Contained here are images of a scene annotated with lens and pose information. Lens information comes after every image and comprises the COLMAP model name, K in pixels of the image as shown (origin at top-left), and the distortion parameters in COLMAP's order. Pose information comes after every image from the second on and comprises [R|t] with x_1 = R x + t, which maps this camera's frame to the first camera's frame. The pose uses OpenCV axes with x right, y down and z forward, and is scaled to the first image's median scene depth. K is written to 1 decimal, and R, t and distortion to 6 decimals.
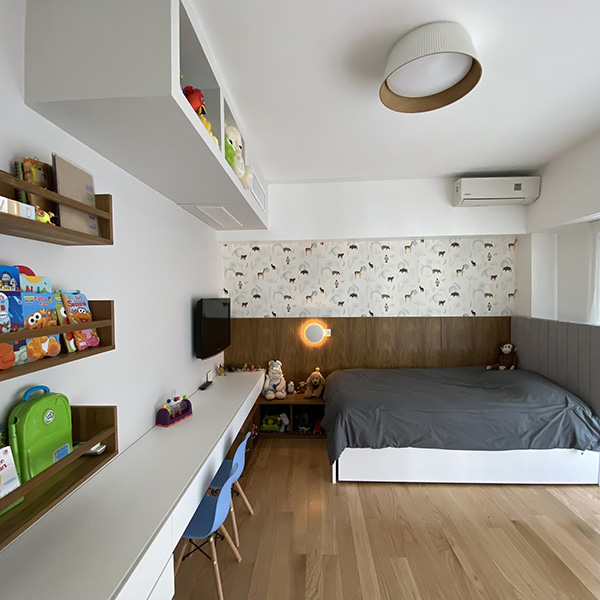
lens RADIAL K [[322.5, 0, 300.0], [0, 322.5, 300.0], [0, 0, 1]] dist [0.052341, -0.048550]
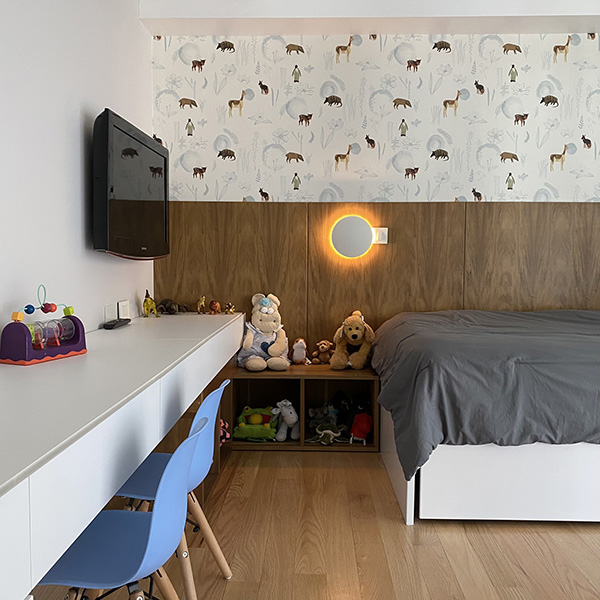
lens RADIAL K [[607.8, 0, 303.7], [0, 607.8, 297.3], [0, 0, 1]] dist [0.131624, -0.342020]
pose [[0.999582, 0.014161, 0.025200, -0.045891], [-0.015275, 0.998889, 0.044589, 0.155830], [-0.024540, -0.044955, 0.998688, 0.131458]]
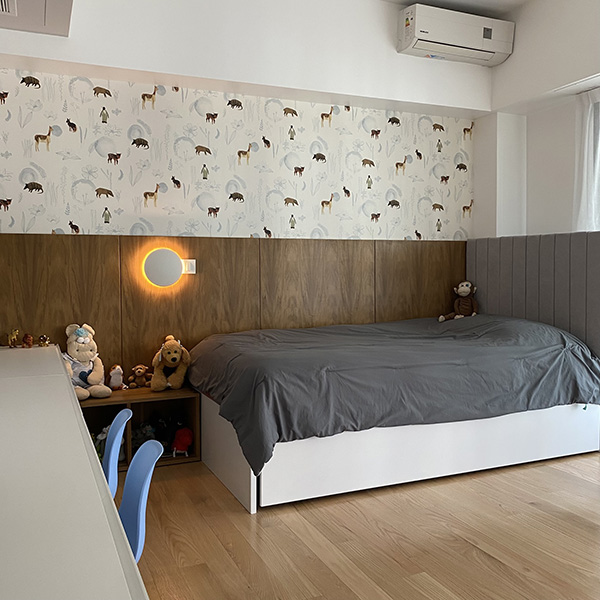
lens RADIAL K [[607.8, 0, 303.7], [0, 607.8, 297.3], [0, 0, 1]] dist [0.131624, -0.342020]
pose [[0.896270, -0.015341, 0.443243, -0.186427], [0.005818, 0.999722, 0.022836, 0.132205], [-0.443470, -0.017889, 0.896111, 0.049098]]
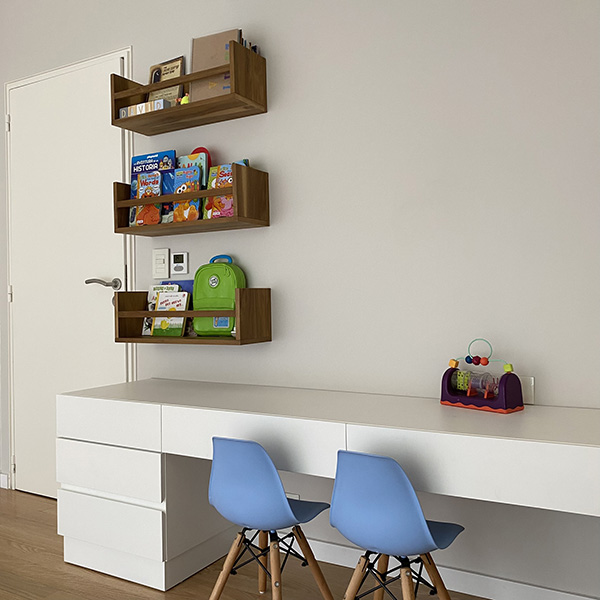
lens RADIAL K [[613.6, 0, 299.0], [0, 613.6, 294.9], [0, 0, 1]] dist [0.016743, -0.031139]
pose [[-0.465040, 0.018187, -0.885103, 0.300524], [0.004388, 0.999824, 0.018239, 0.121719], [0.885279, 0.004598, -0.465038, 0.730852]]
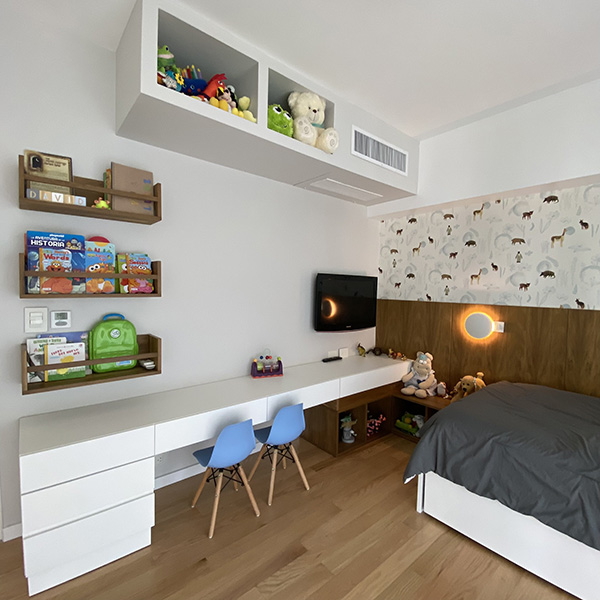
lens RADIAL K [[322.5, 0, 300.0], [0, 322.5, 300.0], [0, 0, 1]] dist [0.052341, -0.048550]
pose [[0.675263, 0.054897, -0.735531, 0.323204], [-0.040452, 0.998482, 0.037385, 0.034287], [0.736467, 0.004508, 0.676459, 0.196017]]
